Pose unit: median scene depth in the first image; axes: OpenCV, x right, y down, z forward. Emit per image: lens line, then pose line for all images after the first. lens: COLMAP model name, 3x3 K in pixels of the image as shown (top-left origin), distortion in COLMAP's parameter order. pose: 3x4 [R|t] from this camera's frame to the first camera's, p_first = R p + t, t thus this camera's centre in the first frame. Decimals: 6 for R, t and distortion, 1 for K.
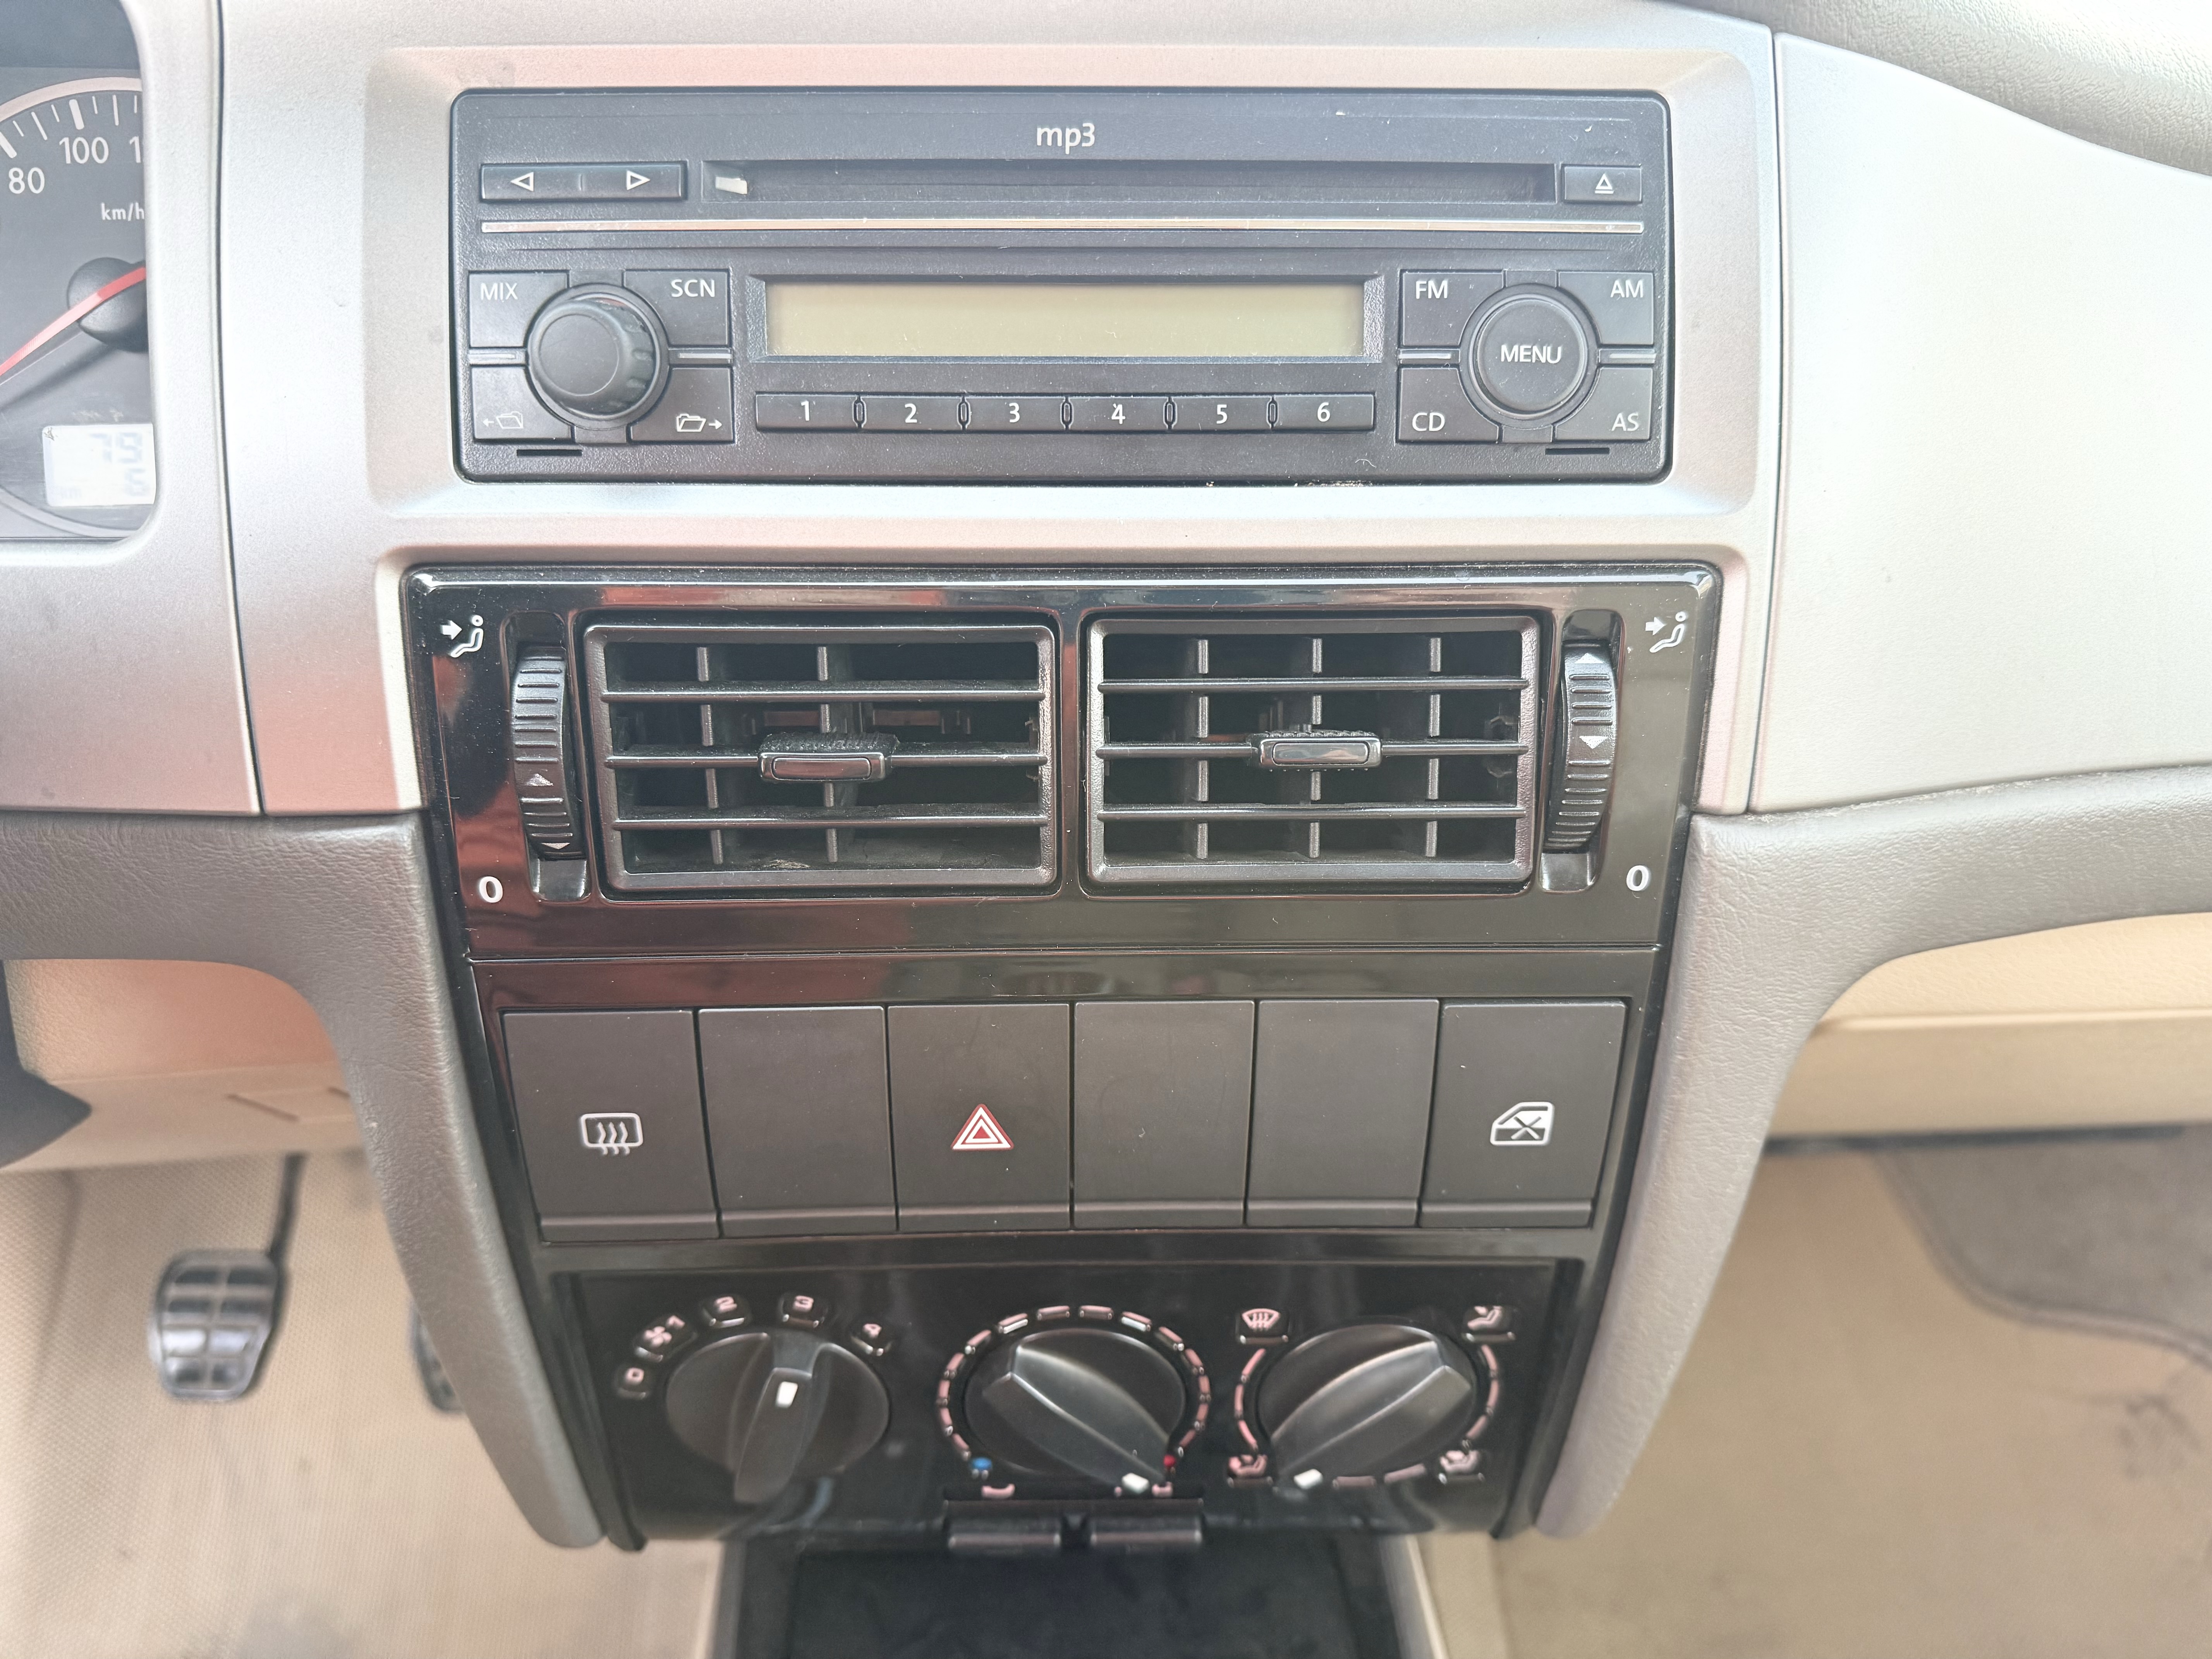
lens RADIAL K [[1558.2, 0, 1108.1], [0, 1558.2, 914.4], [0, 0, 1]] dist [0.025344, -0.032510]
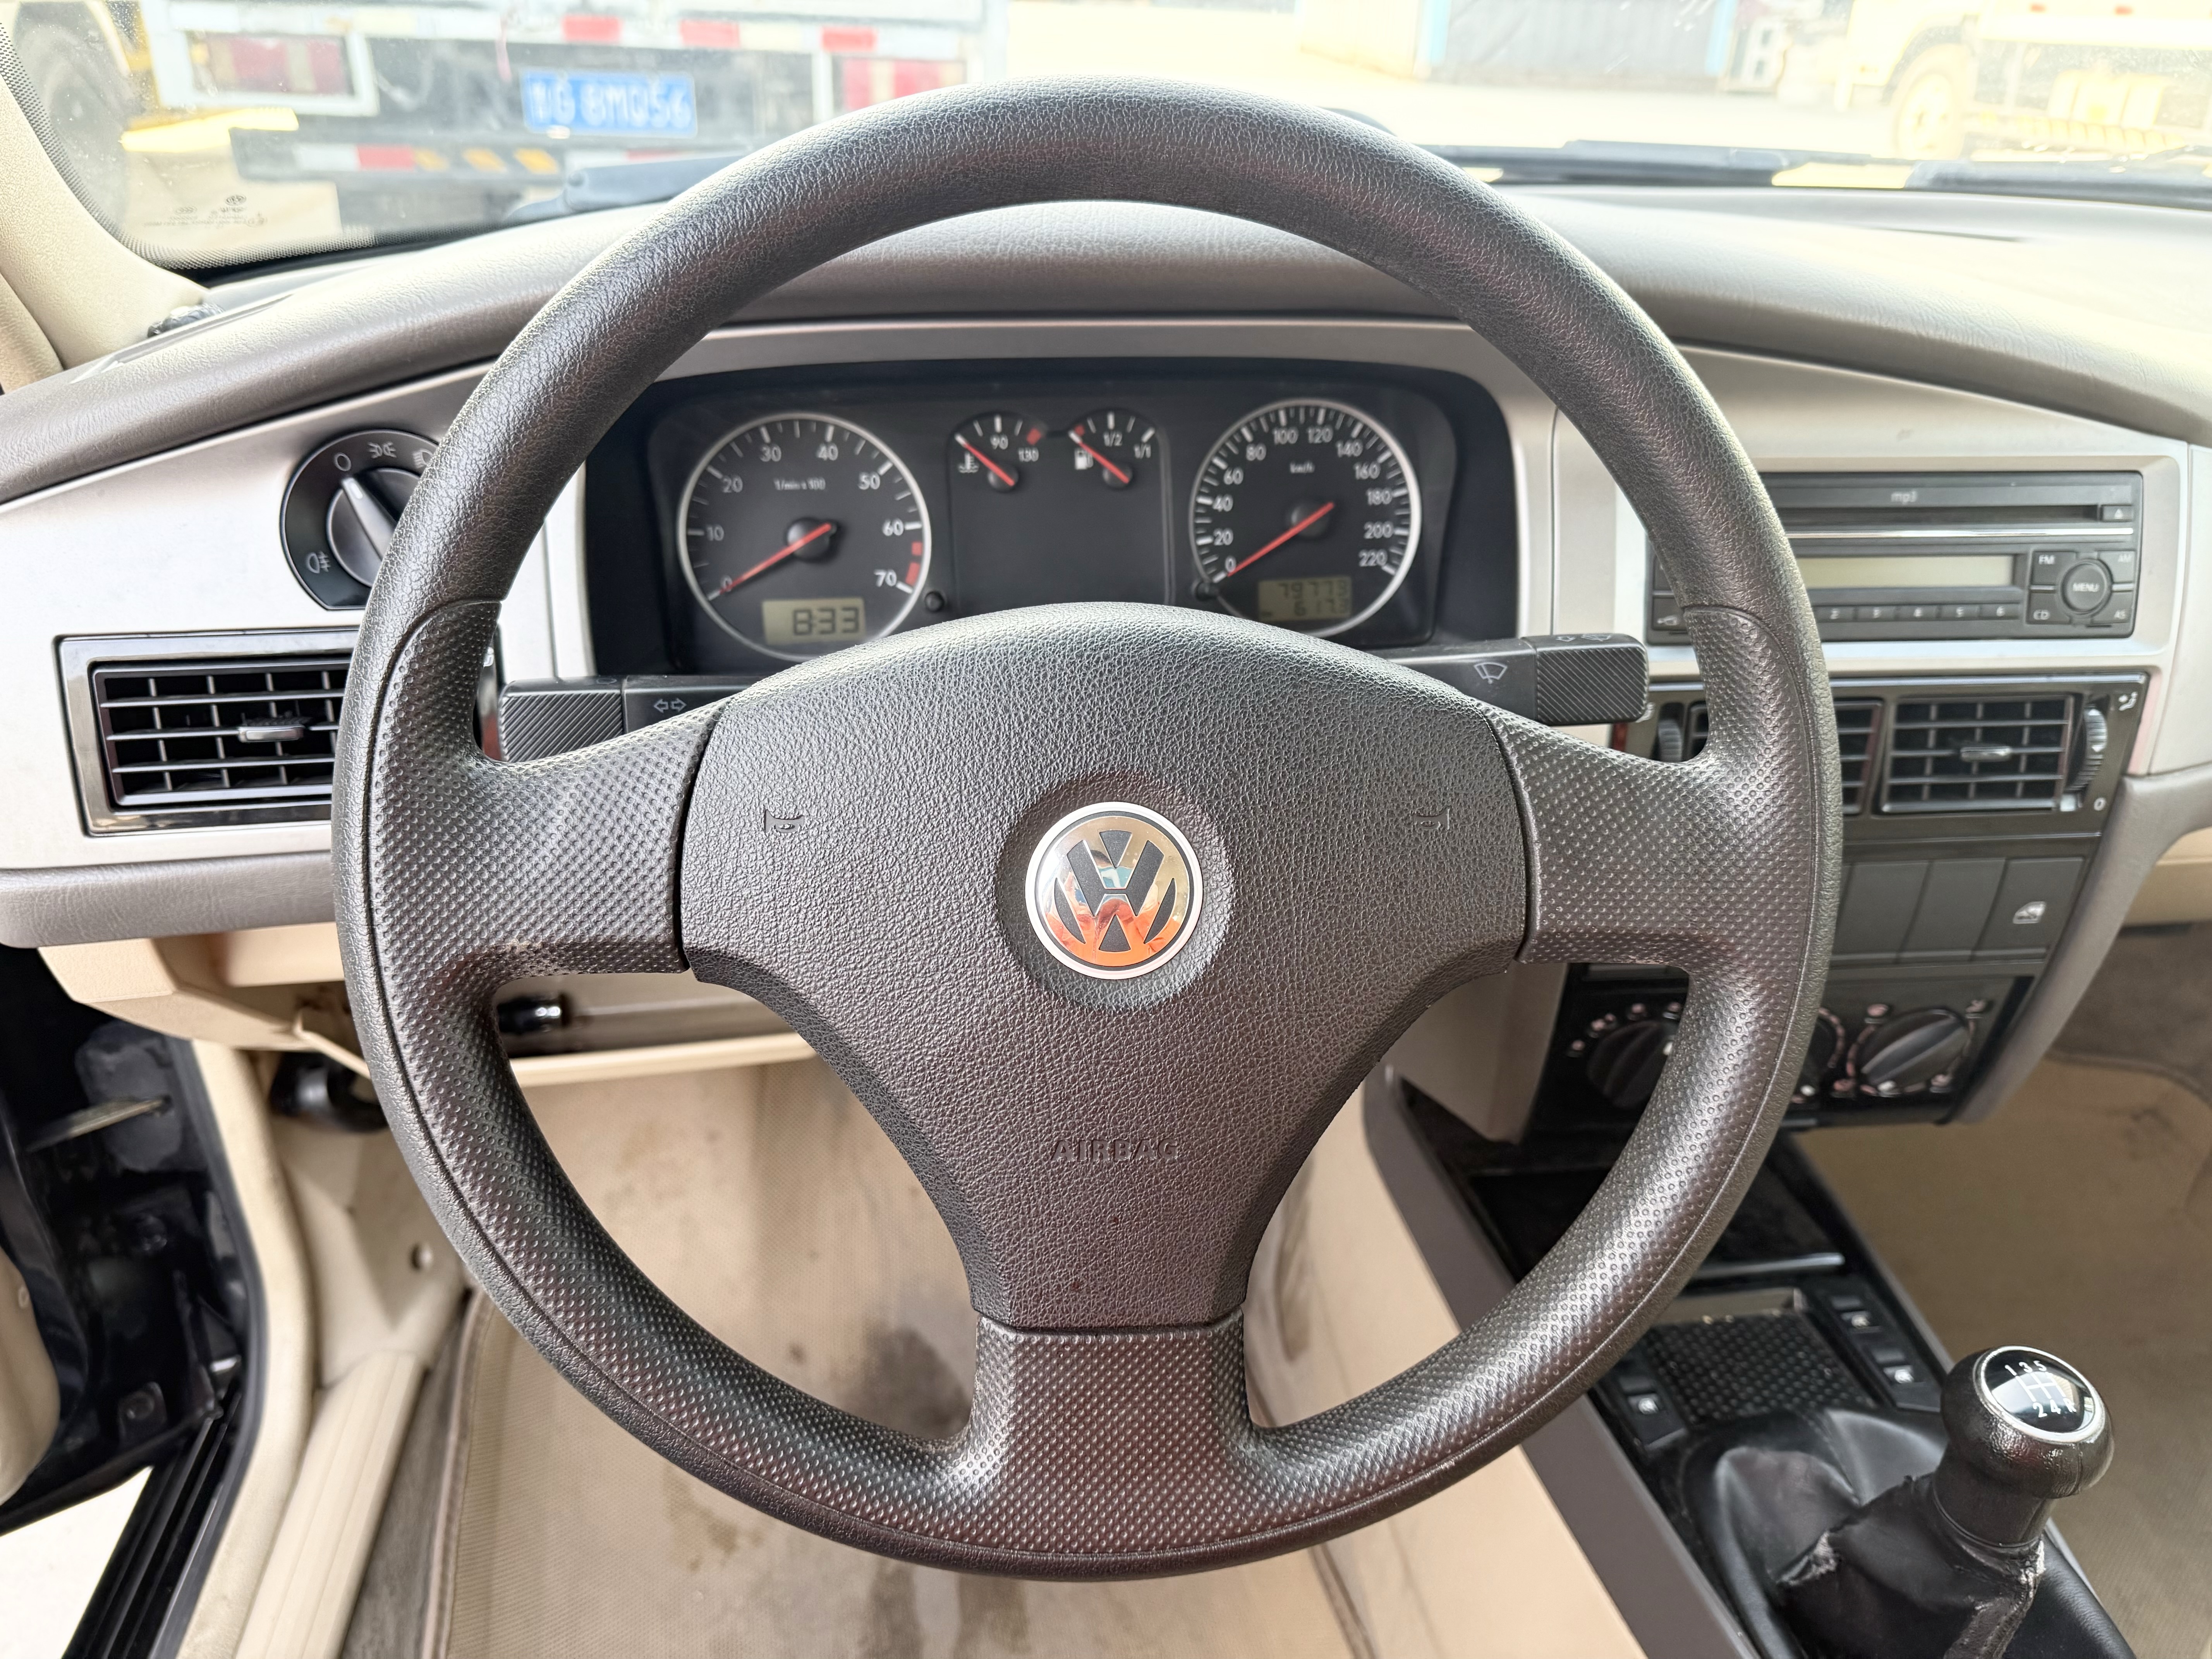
lens RADIAL K [[1558.2, 0, 1108.1], [0, 1558.2, 914.4], [0, 0, 1]] dist [0.025344, -0.032510]
pose [[0.997469, -0.022743, 0.067363, -1.321369], [0.016204, 0.995243, 0.096070, -0.110583], [-0.069228, -0.094735, 0.993093, -1.250475]]
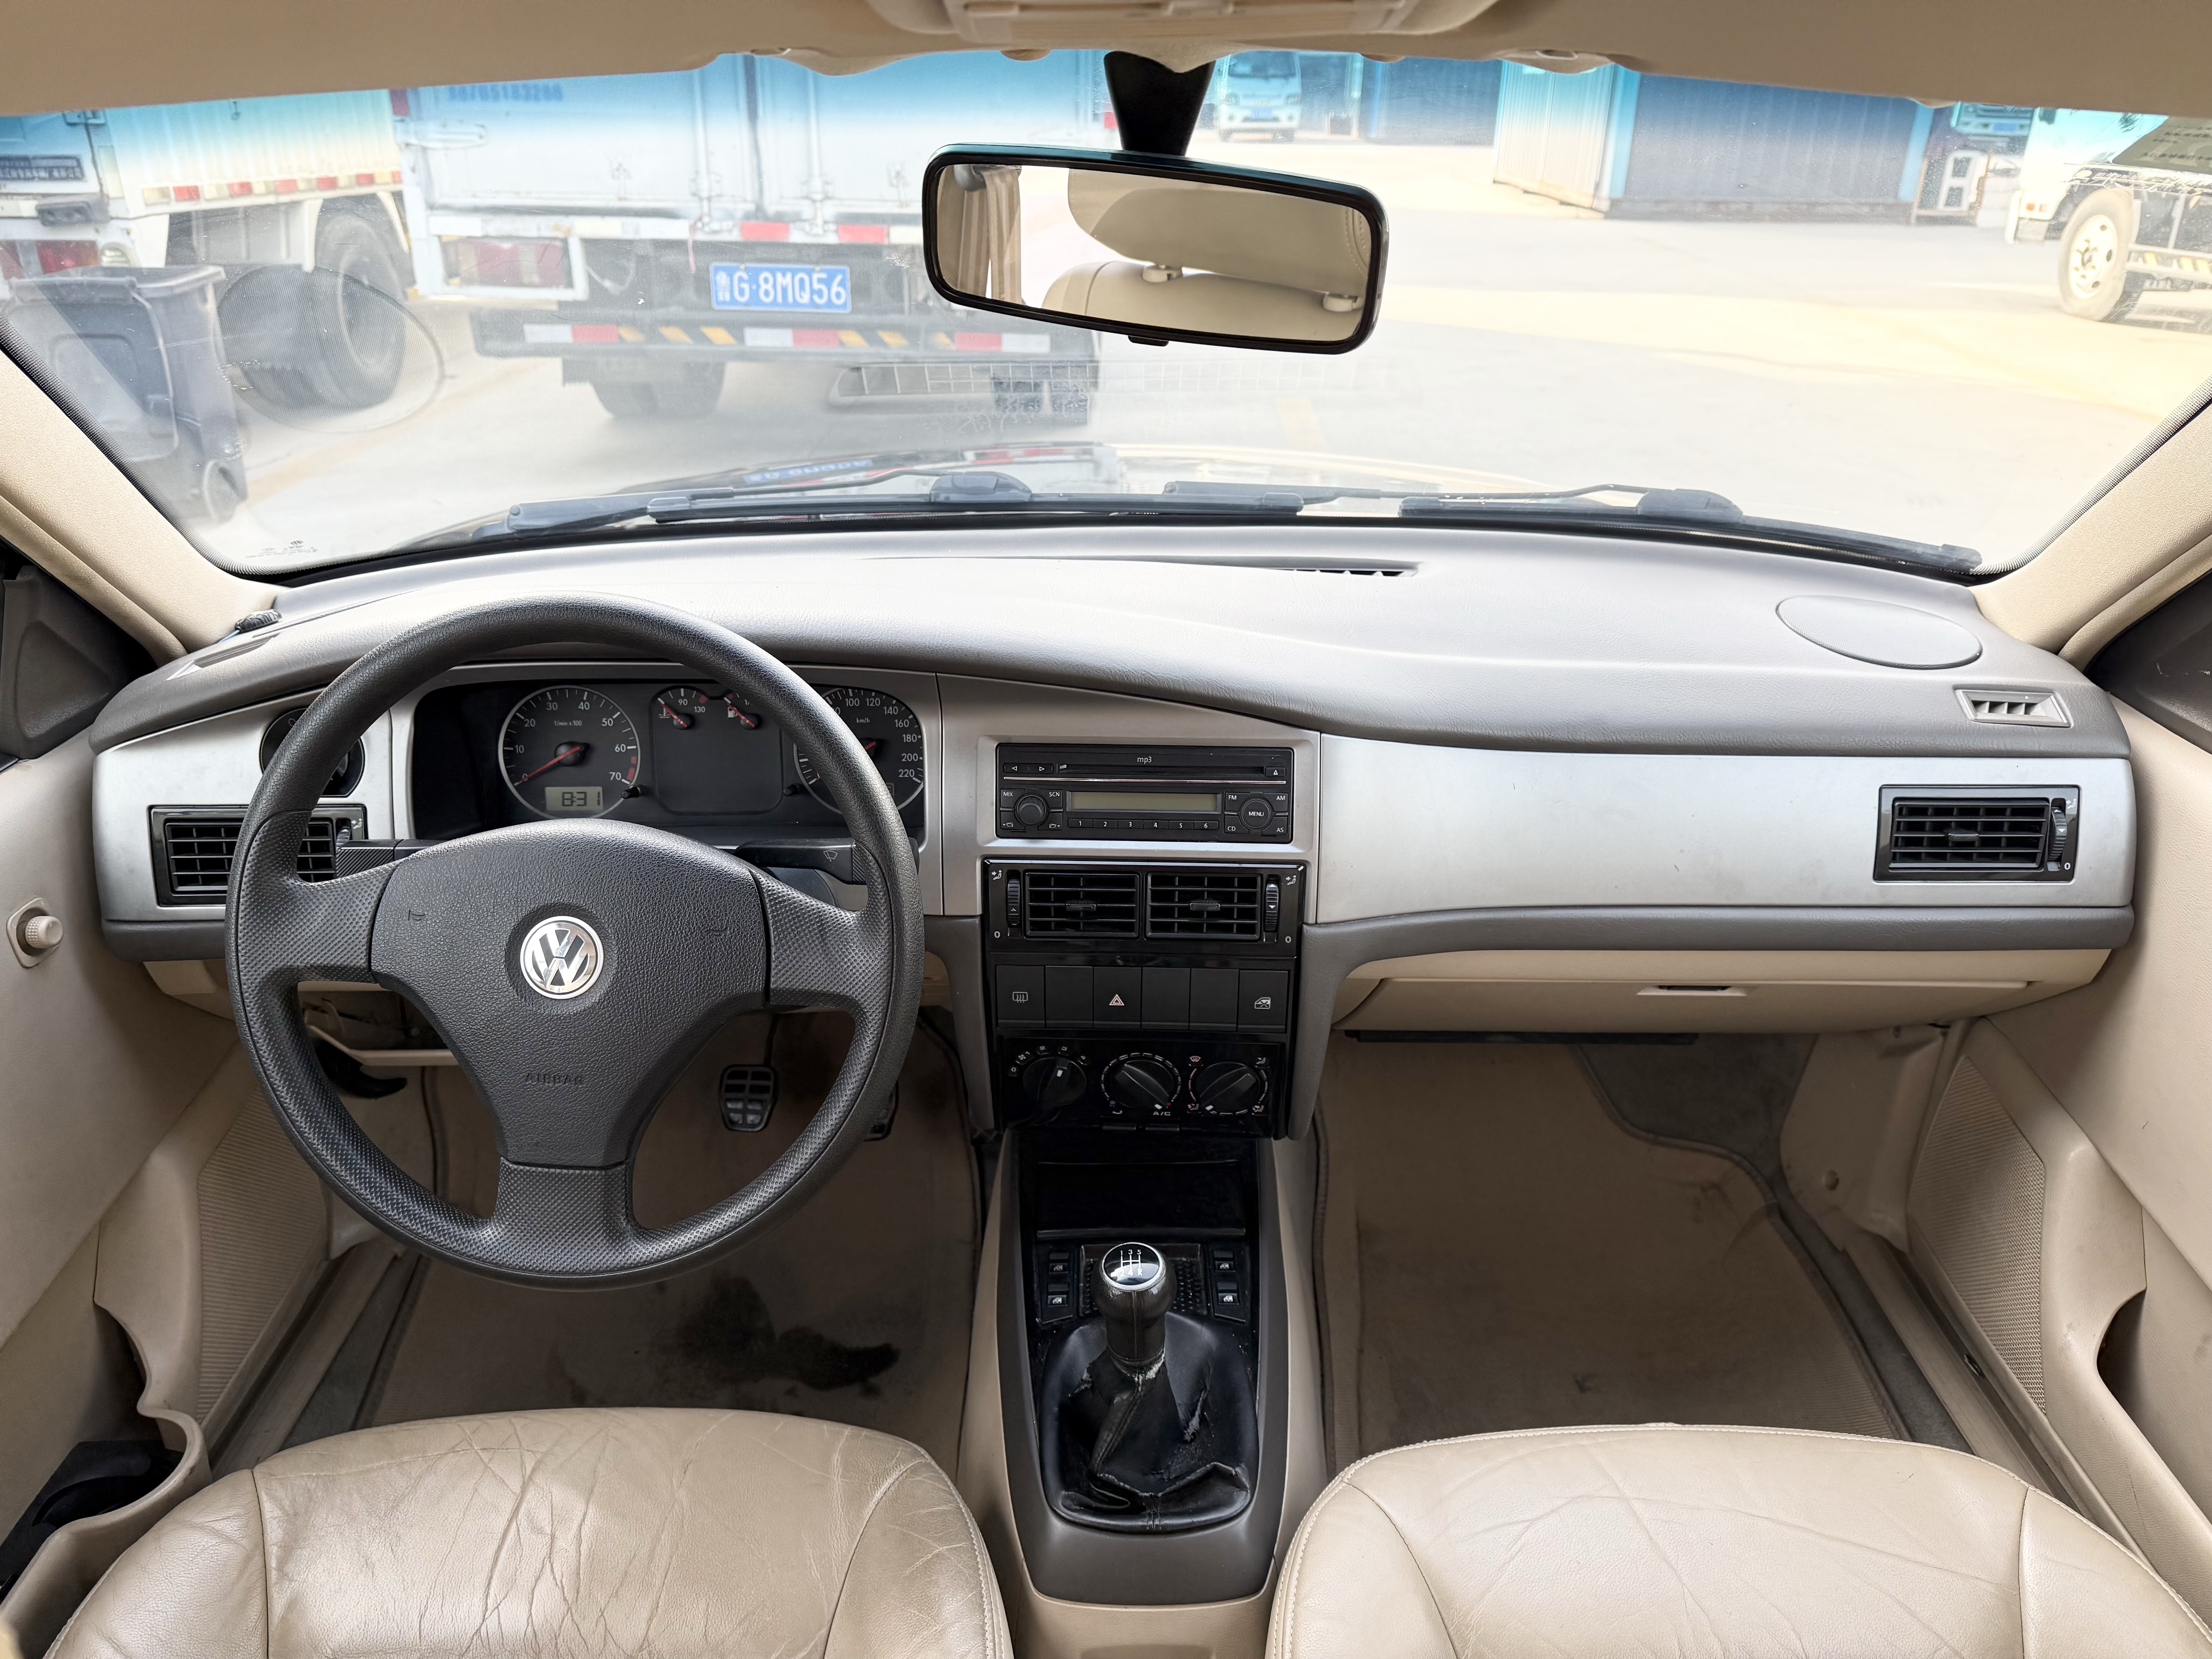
lens RADIAL K [[1572.9, 0, 1107.2], [0, 1572.9, 869.2], [0, 0, 1]] dist [-0.000548, -0.004239]
pose [[0.997940, 0.026240, -0.058539, 0.117572], [-0.025598, 0.999604, 0.011686, -0.237001], [0.058823, -0.010163, 0.998217, -2.968169]]
